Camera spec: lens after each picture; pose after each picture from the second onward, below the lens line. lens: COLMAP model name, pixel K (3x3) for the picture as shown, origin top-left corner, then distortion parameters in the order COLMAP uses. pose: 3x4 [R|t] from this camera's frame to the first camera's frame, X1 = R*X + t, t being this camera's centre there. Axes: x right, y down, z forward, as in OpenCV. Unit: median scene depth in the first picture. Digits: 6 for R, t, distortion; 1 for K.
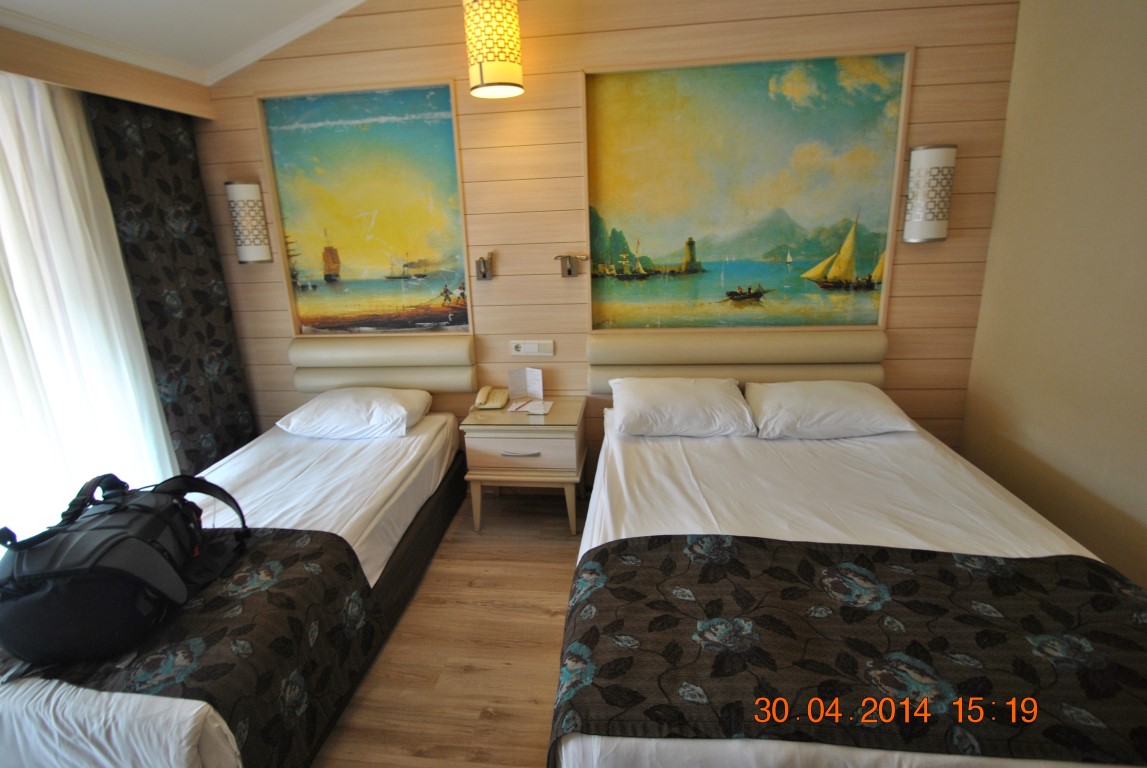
lens RADIAL K [[569.3, 0, 564.1], [0, 569.3, 383.1], [0, 0, 1]] dist [-0.010480, -0.001198]
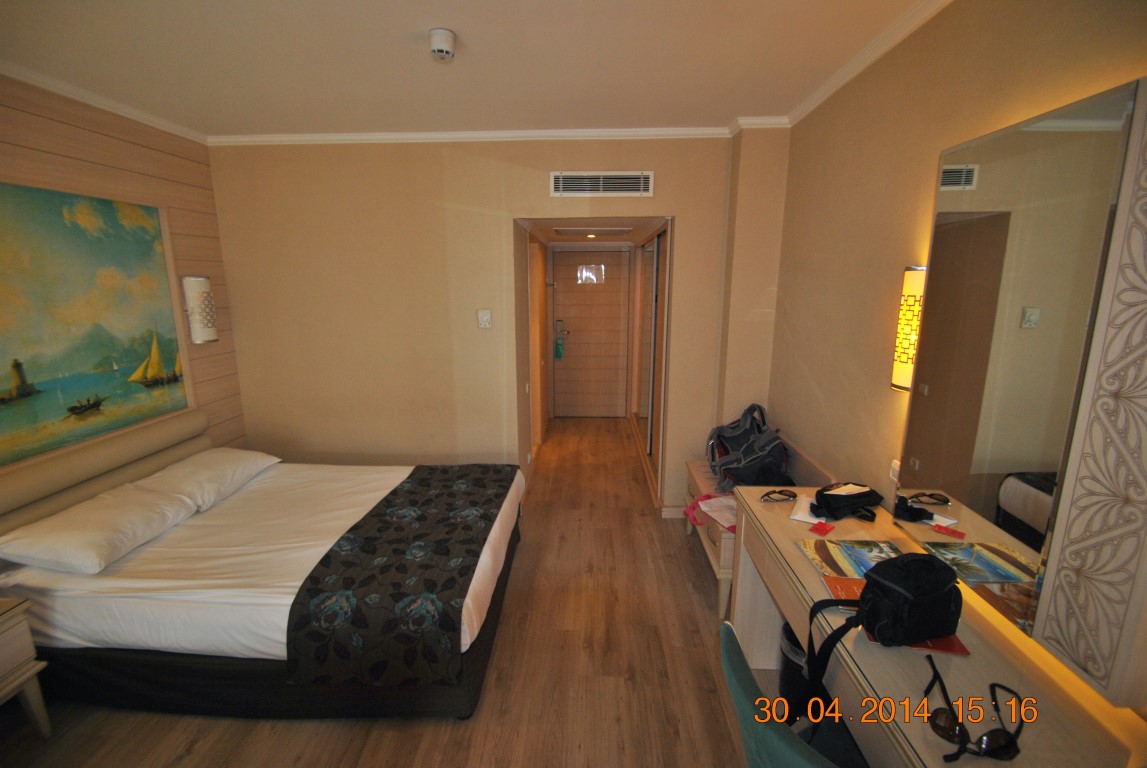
lens RADIAL K [[503.7, 0, 564.0], [0, 503.7, 380.8], [0, 0, 1]] dist [0.023867, -0.020354]
pose [[-0.074073, -0.156796, 0.984849, -0.640918], [0.272735, 0.946727, 0.171240, -0.124356], [-0.959233, 0.281287, -0.027363, 0.199057]]
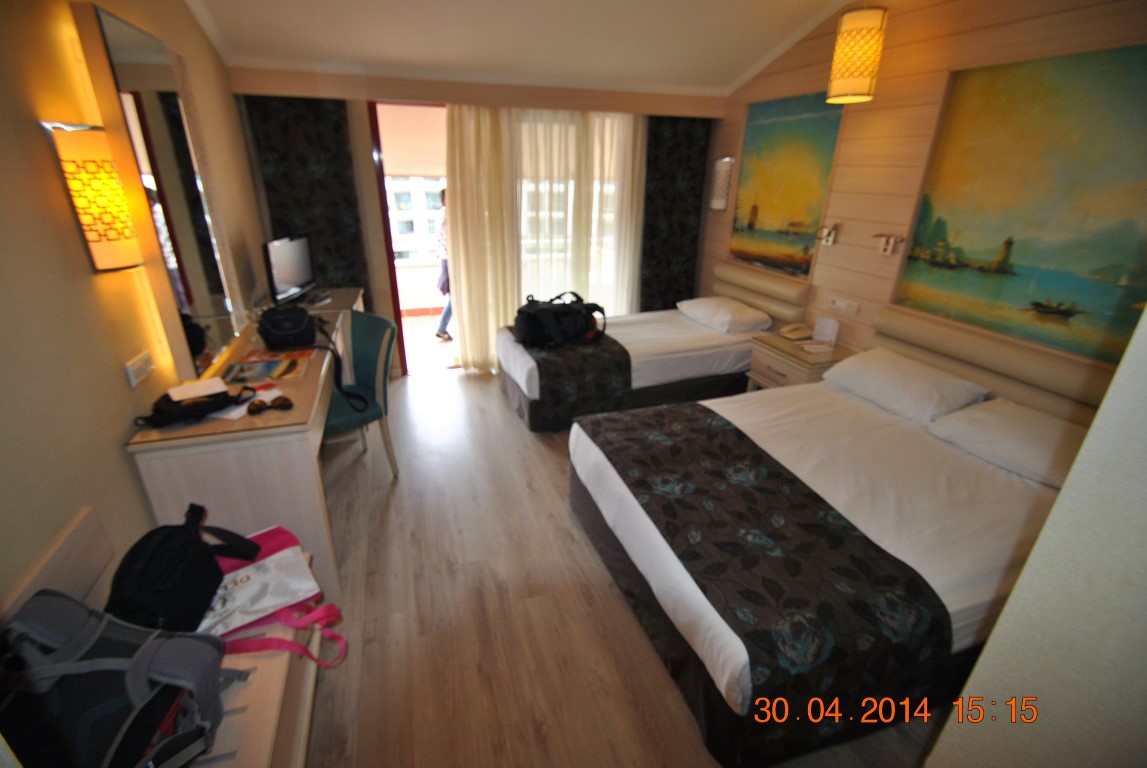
lens RADIAL K [[503.7, 0, 564.0], [0, 503.7, 380.8], [0, 0, 1]] dist [0.023867, -0.020354]
pose [[0.432470, 0.391532, -0.812202, 0.701398], [-0.271195, 0.915570, 0.296959, -0.080450], [0.859897, 0.091839, 0.502138, -0.075603]]
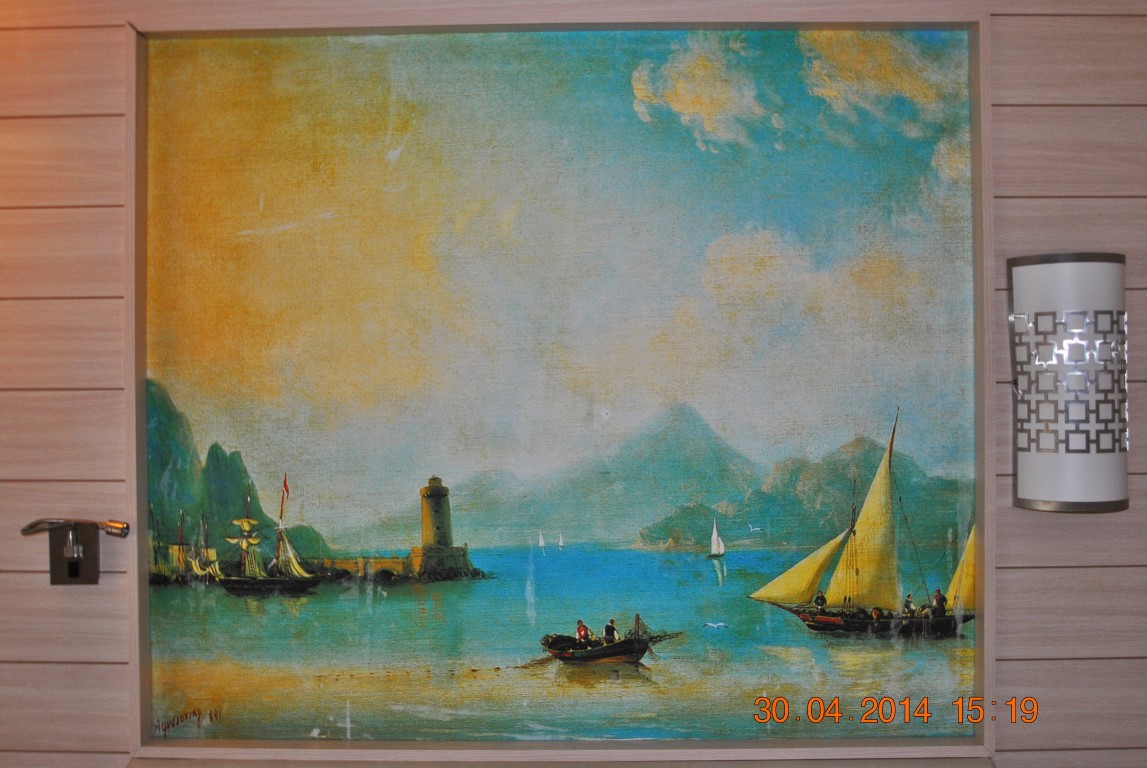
lens RADIAL K [[1206.1, 0, 573.5], [0, 1206.1, 384.0], [0, 0, 1]] dist [-0.070523, 0.006395]
pose [[0.993342, 0.031985, 0.110672, 0.225412], [-0.000705, 0.962353, -0.271803, -0.113935], [-0.115199, 0.269916, 0.955968, 0.282837]]
